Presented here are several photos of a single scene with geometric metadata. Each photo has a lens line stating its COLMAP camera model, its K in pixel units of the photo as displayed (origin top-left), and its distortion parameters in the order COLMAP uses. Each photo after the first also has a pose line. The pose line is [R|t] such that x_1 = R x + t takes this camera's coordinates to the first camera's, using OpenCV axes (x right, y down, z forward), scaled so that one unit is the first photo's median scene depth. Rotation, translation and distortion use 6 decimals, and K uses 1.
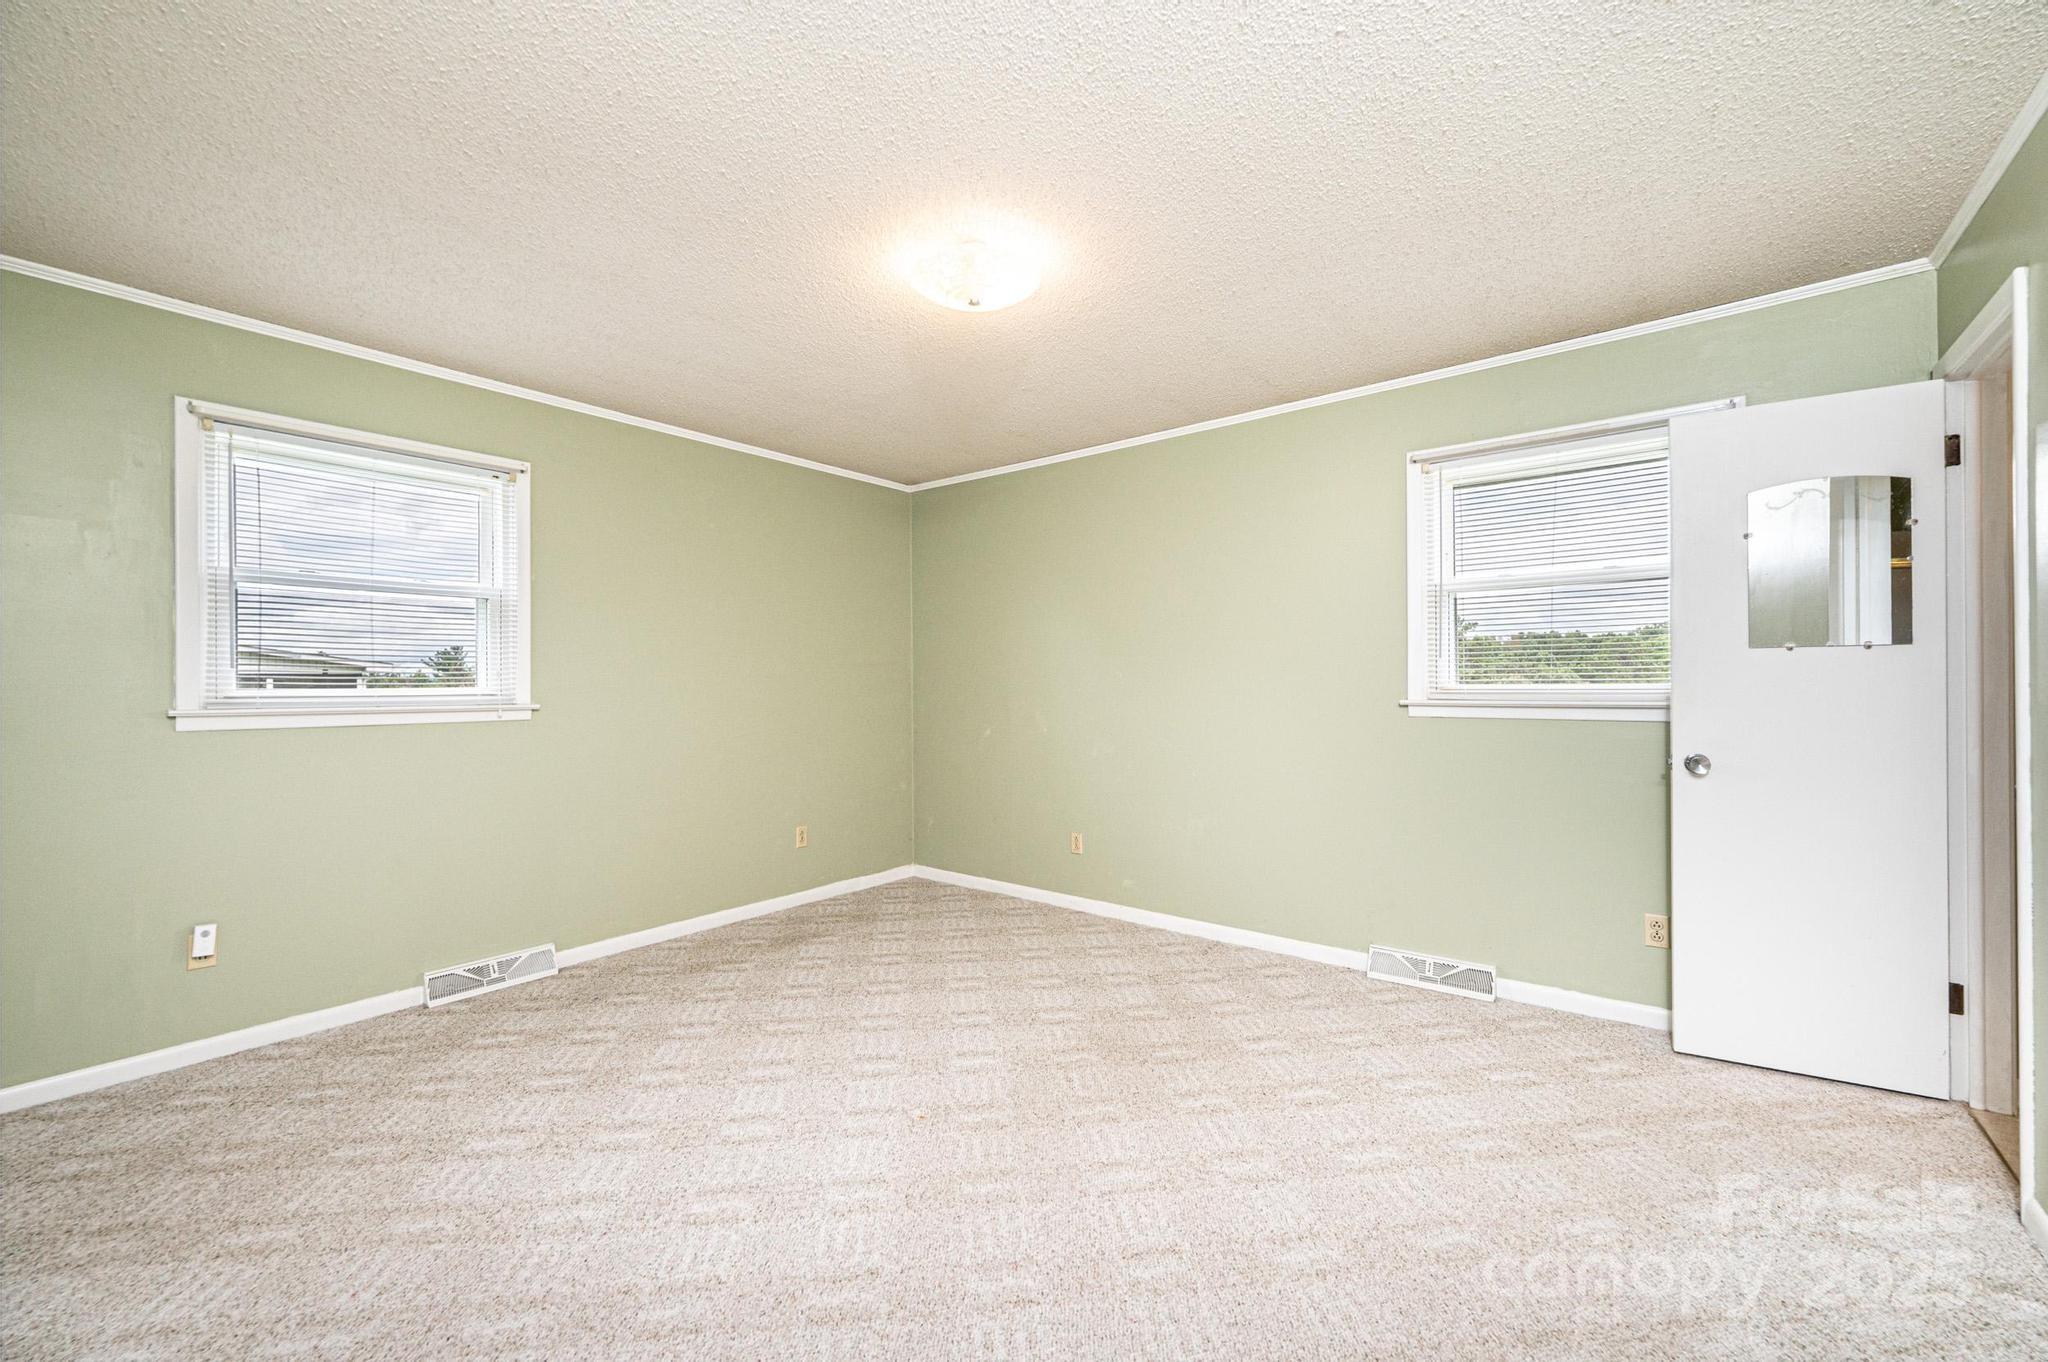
lens RADIAL K [[851.0, 0, 1022.7], [0, 851.0, 683.3], [0, 0, 1]] dist [0.000762, -0.000124]
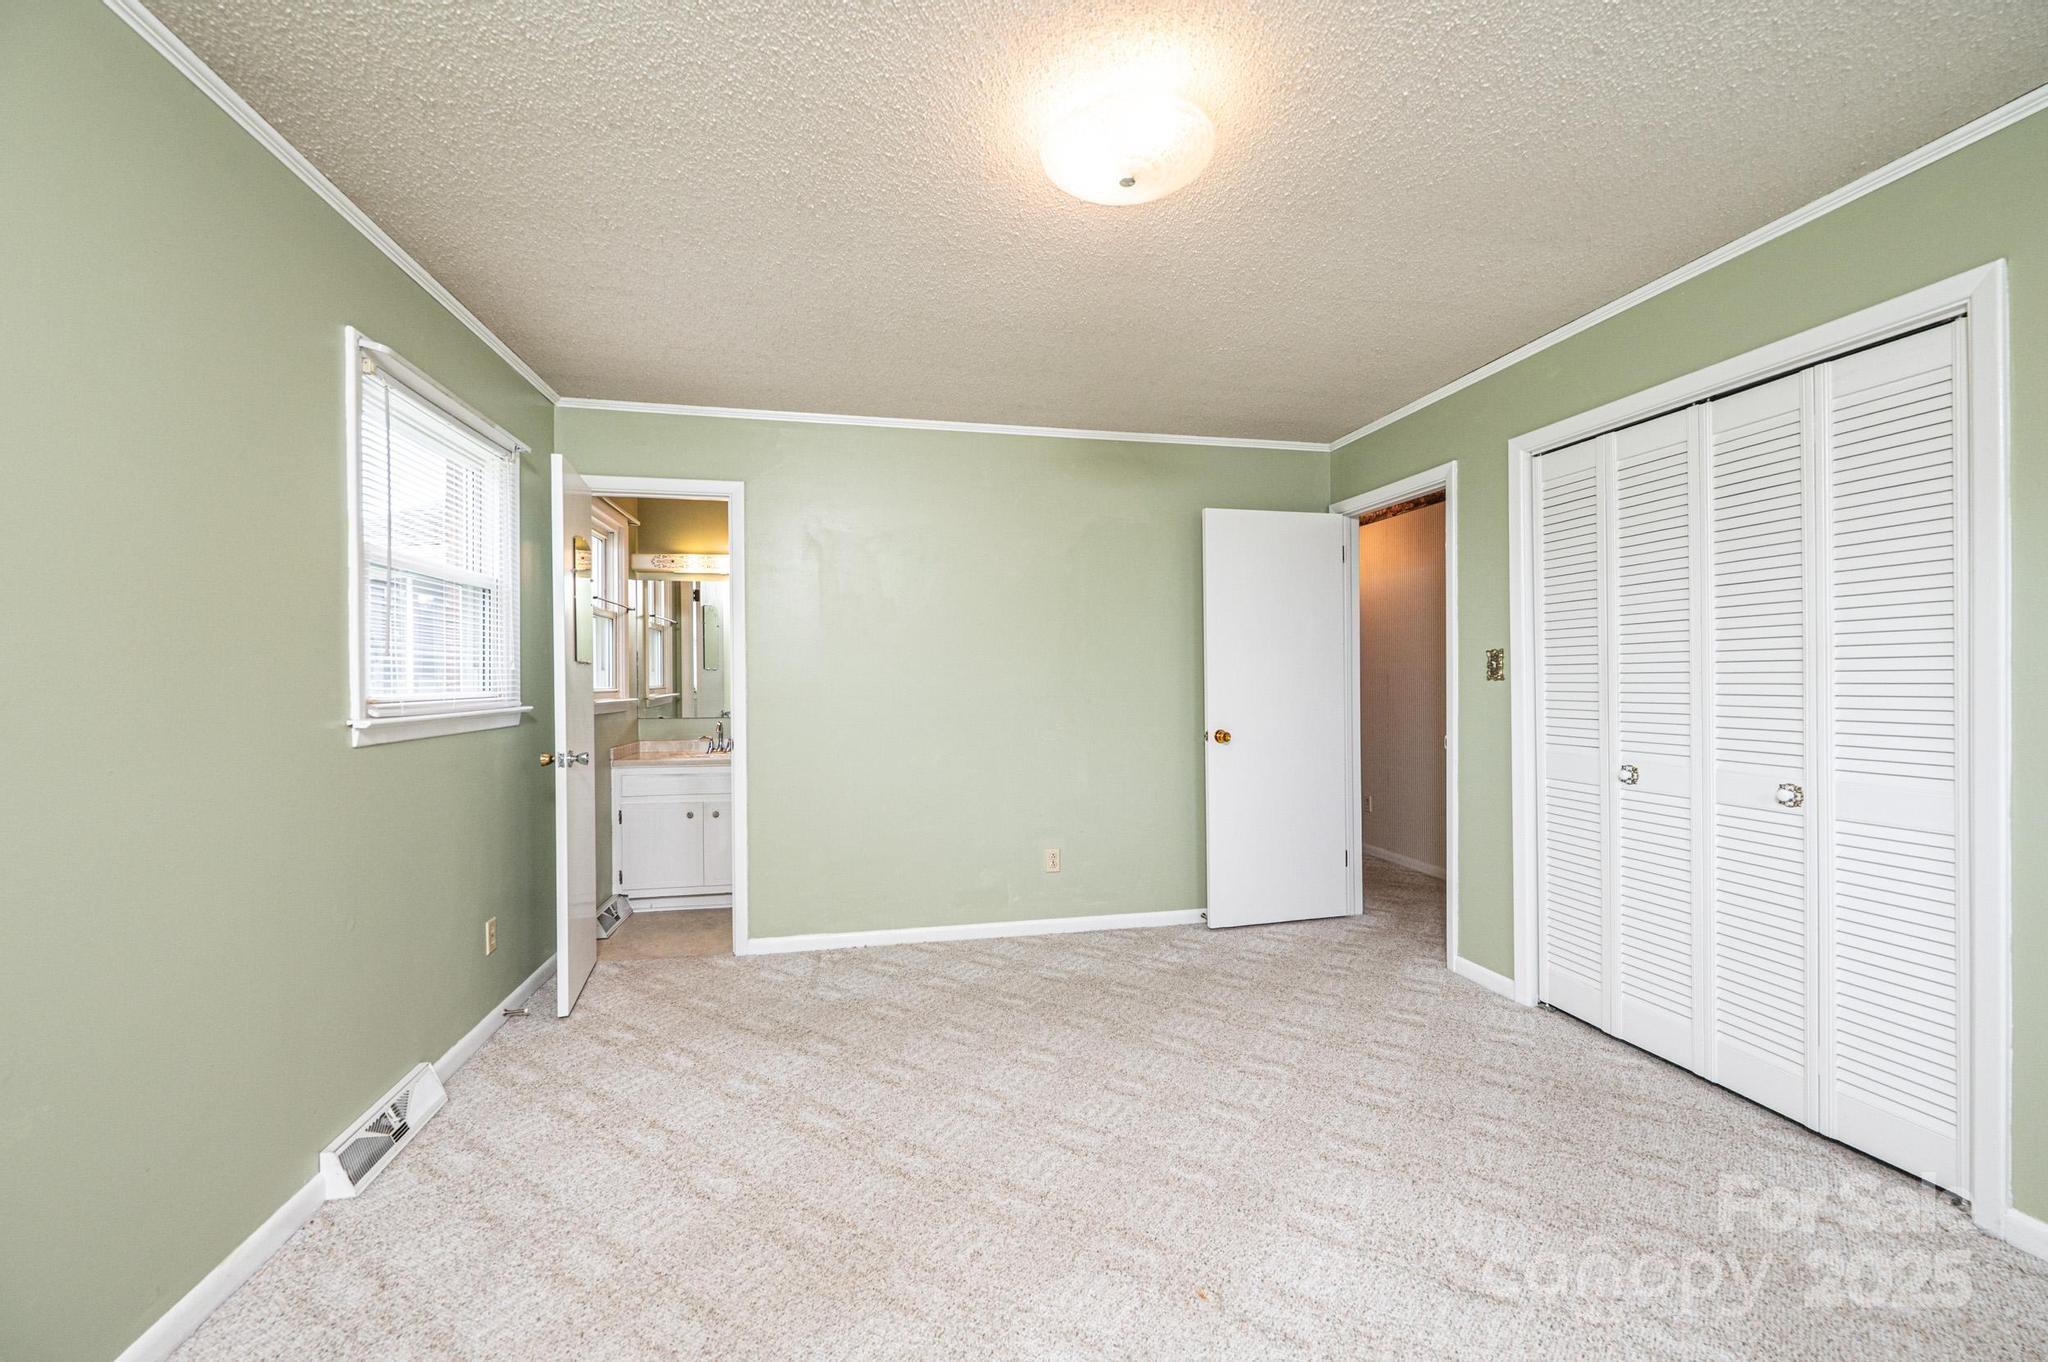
lens RADIAL K [[851.0, 0, 1022.7], [0, 851.0, 683.3], [0, 0, 1]] dist [0.000762, -0.000124]
pose [[-0.786149, 0.008156, 0.617984, -0.484786], [0.012667, 0.999916, 0.002917, -0.003471], [-0.617908, 0.010121, -0.786186, 1.802074]]
